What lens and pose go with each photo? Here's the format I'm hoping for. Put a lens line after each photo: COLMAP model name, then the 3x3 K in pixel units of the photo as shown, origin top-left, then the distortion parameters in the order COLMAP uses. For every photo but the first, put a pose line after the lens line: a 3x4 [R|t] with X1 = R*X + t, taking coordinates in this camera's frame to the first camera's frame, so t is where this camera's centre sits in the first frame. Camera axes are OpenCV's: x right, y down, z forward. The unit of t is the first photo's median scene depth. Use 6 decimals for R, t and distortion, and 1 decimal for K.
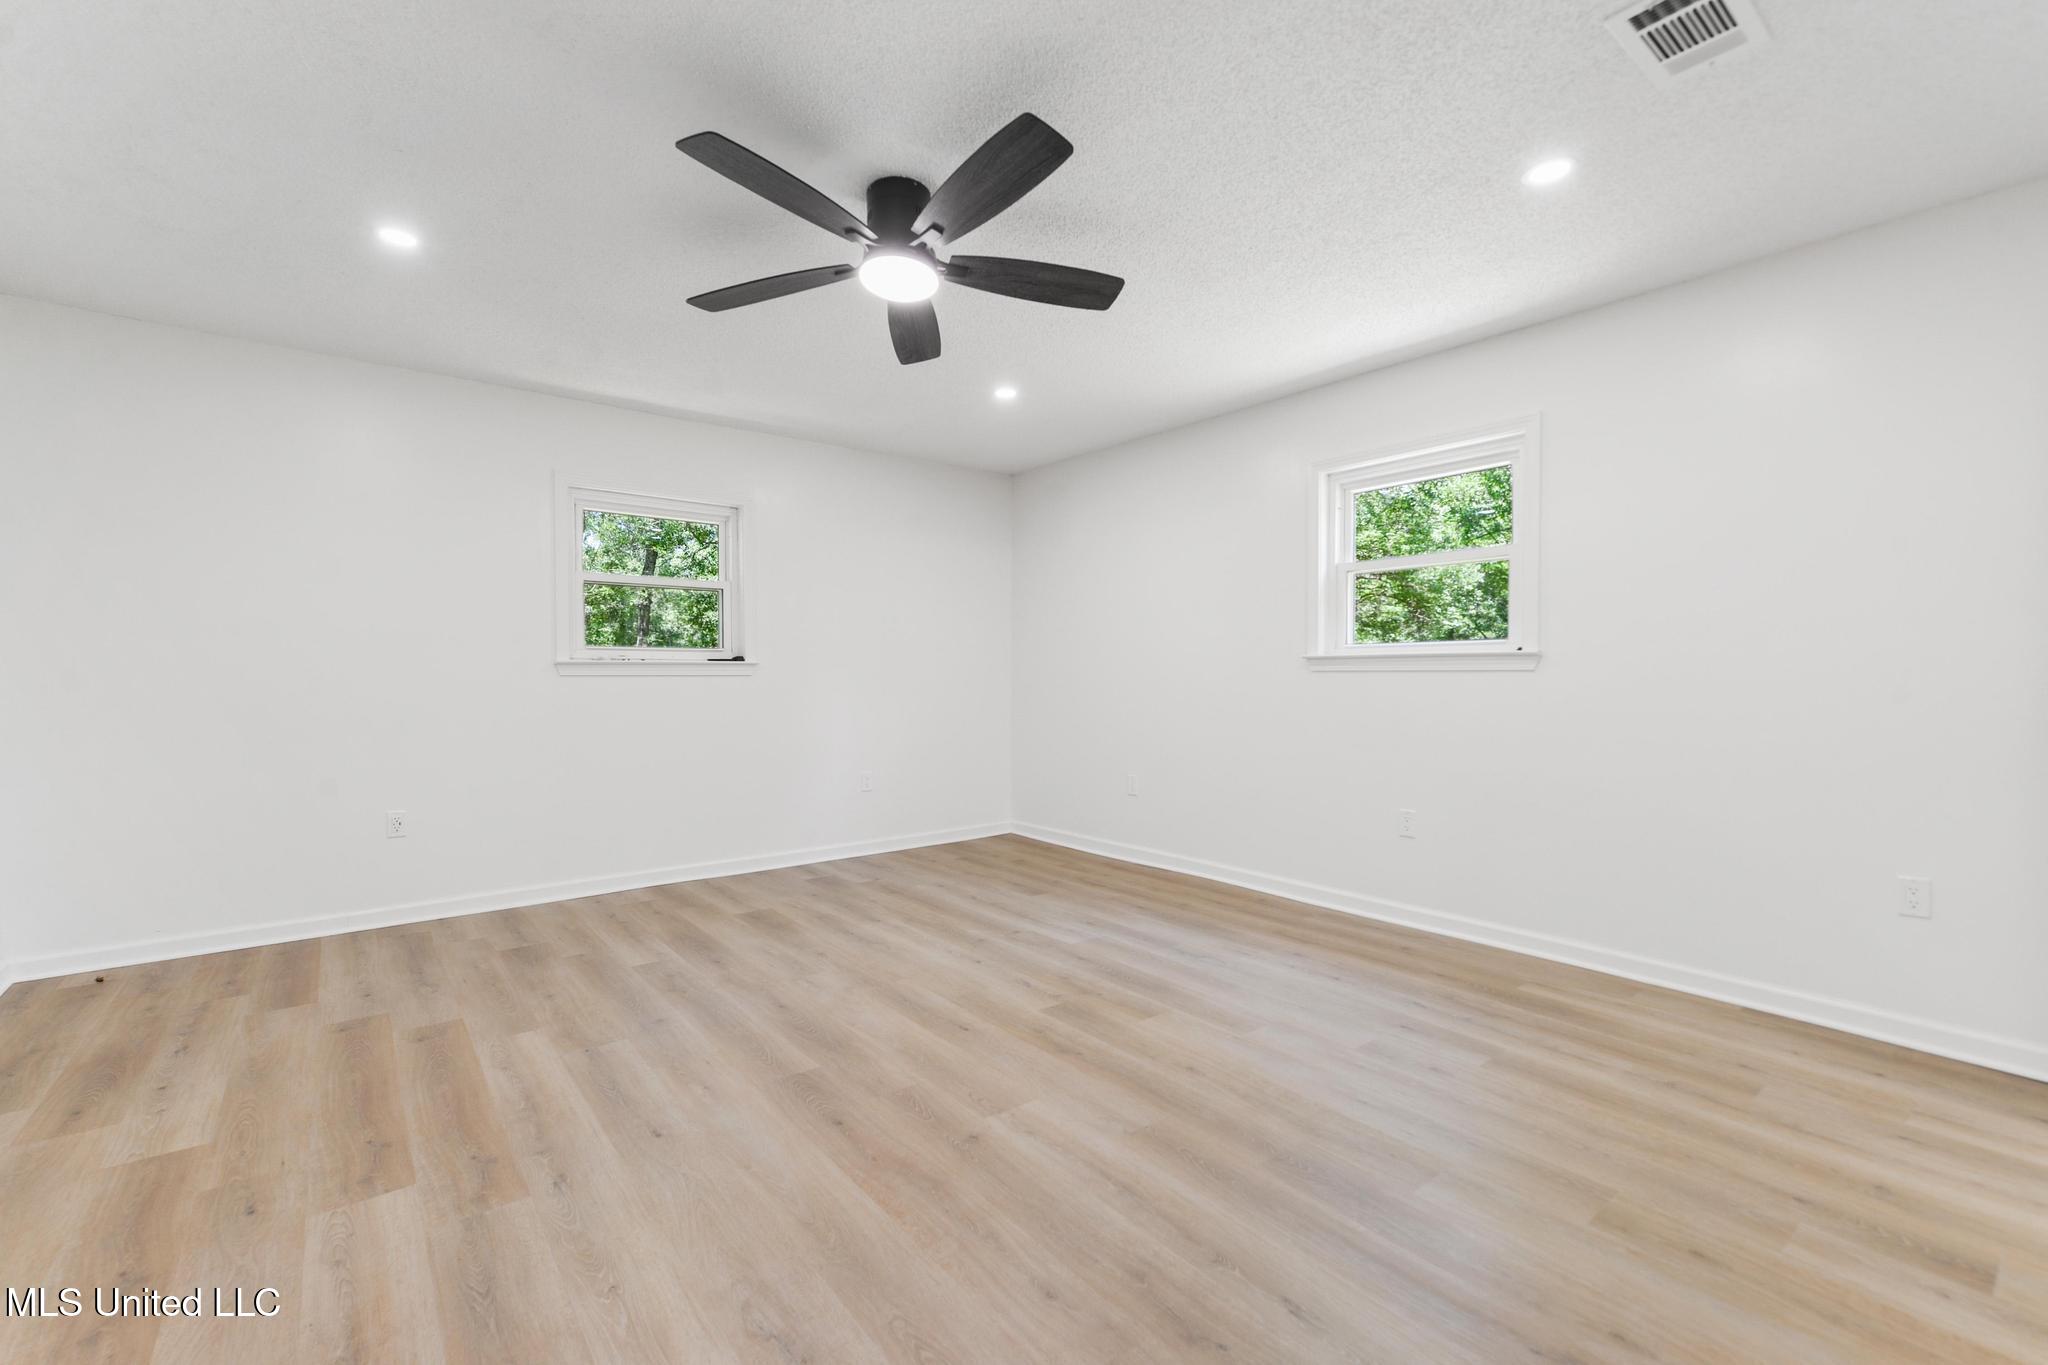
lens RADIAL K [[854.1, 0, 1024.0], [0, 854.1, 682.5], [0, 0, 1]] dist [-0.000019, -0.000011]
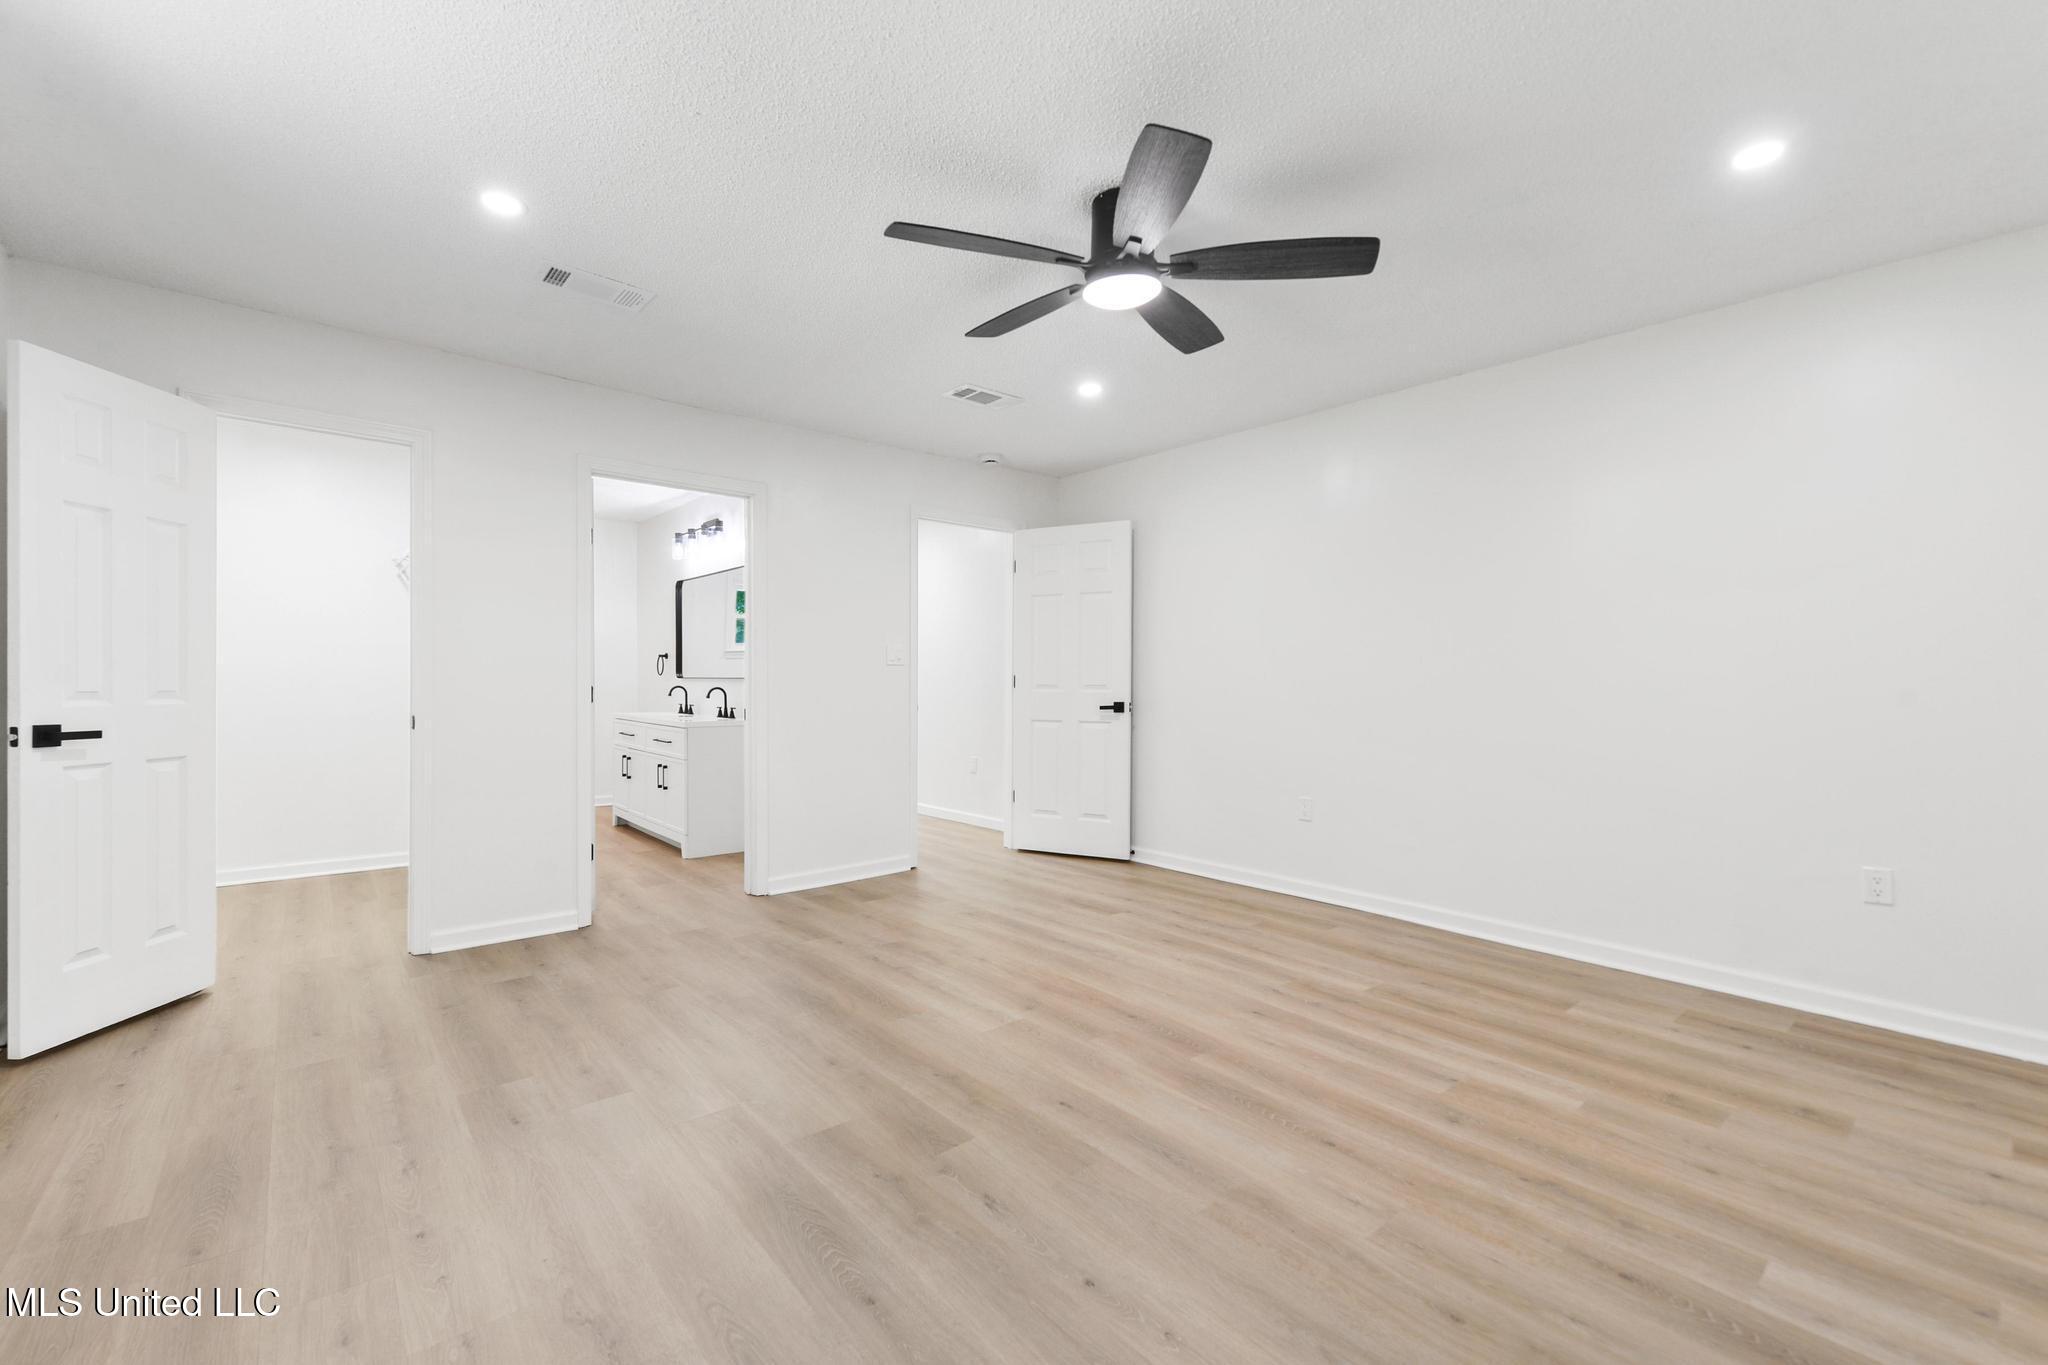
lens RADIAL K [[854.1, 0, 1024.0], [0, 854.1, 682.5], [0, 0, 1]] dist [-0.000019, -0.000011]
pose [[-0.999368, -0.005416, -0.035143, 0.002312], [-0.005692, 0.999954, 0.007752, -0.016229], [0.035099, 0.007947, -0.999352, 1.995915]]
